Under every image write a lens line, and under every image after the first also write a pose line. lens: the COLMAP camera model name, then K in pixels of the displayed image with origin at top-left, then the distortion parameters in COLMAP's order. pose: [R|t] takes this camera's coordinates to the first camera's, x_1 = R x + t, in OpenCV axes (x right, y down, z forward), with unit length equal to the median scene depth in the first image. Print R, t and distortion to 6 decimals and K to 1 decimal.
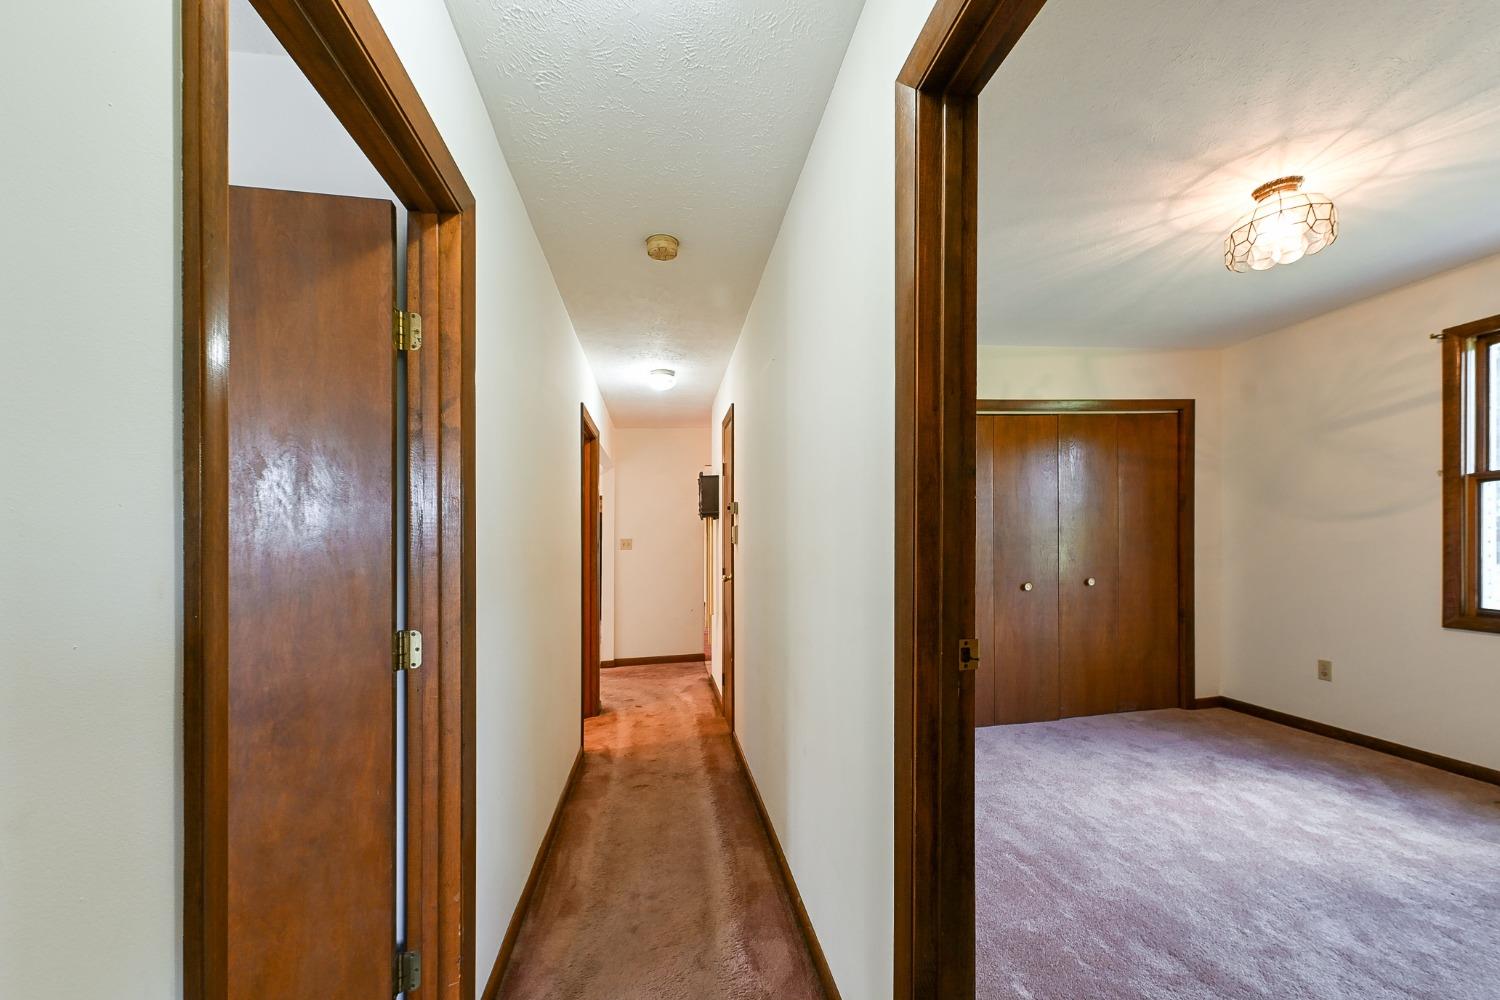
lens RADIAL K [[606.6, 0, 754.7], [0, 606.6, 563.6], [0, 0, 1]] dist [0.002166, 0.000270]
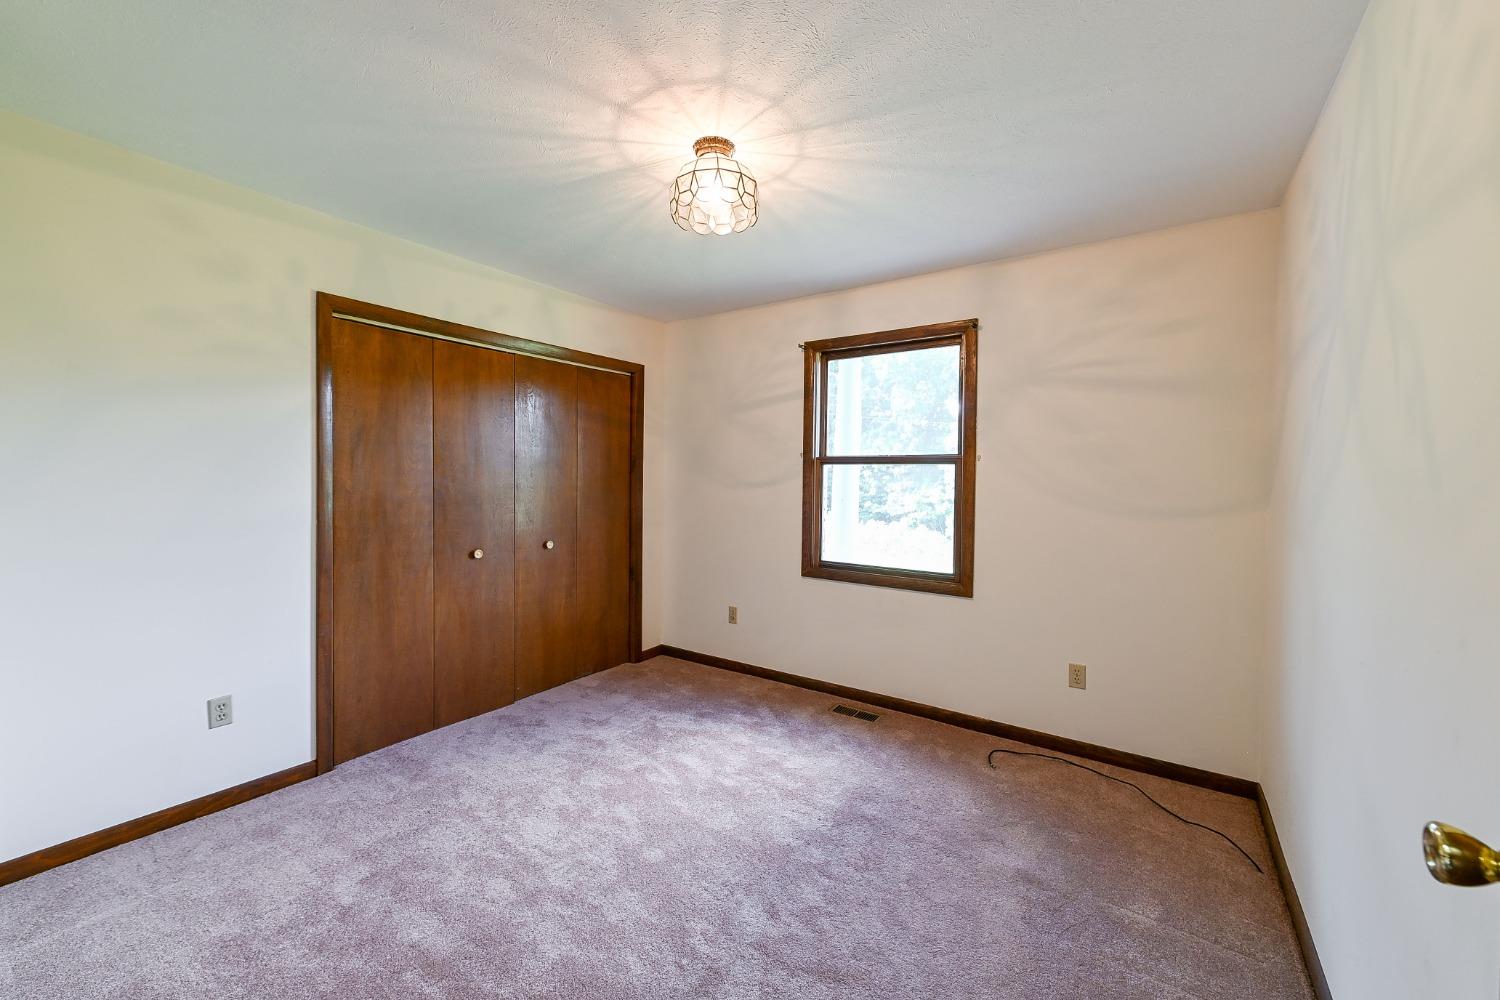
lens RADIAL K [[594.8, 0, 747.3], [0, 594.8, 512.8], [0, 0, 1]] dist [0.001423, 0.000037]
pose [[0.698733, 0.002093, 0.715380, 0.162674], [-0.010070, 0.999925, 0.006910, -0.036503], [-0.715312, -0.012032, 0.698702, 0.216571]]
